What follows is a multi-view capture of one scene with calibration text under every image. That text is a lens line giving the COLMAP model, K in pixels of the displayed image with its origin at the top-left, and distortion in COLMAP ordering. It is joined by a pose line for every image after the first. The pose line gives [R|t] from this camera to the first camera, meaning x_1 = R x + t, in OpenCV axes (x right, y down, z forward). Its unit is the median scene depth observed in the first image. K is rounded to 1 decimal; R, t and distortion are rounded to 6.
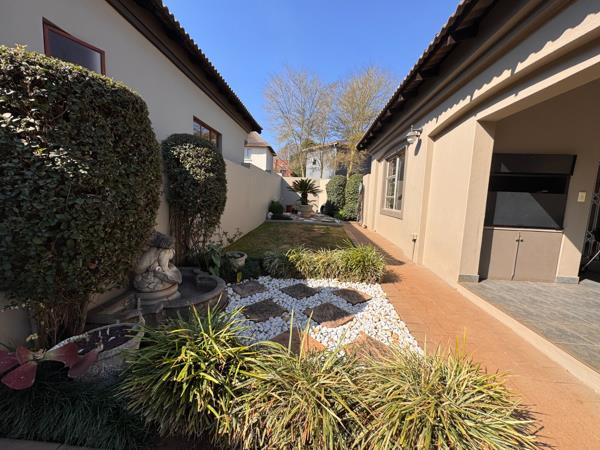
lens RADIAL K [[238.2, 0, 300.0], [0, 238.2, 225.0], [0, 0, 1]] dist [-0.001002, 0.000067]
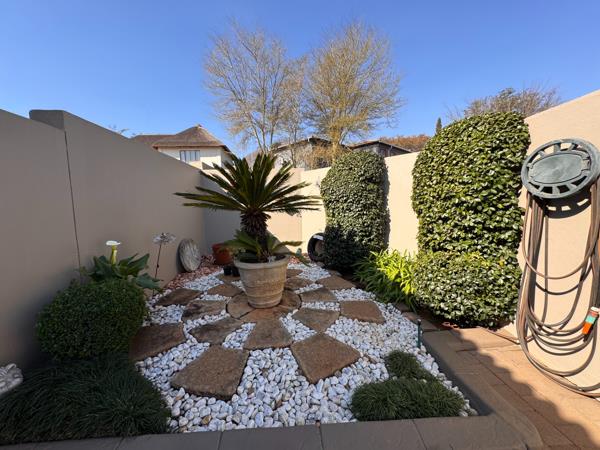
lens RADIAL K [[238.2, 0, 300.0], [0, 238.2, 225.0], [0, 0, 1]] dist [-0.001002, 0.000067]
pose [[0.991526, -0.072764, 0.107622, 0.016758], [0.076743, 0.996495, -0.033303, -0.045669], [-0.104821, 0.041280, 0.993634, 0.309416]]
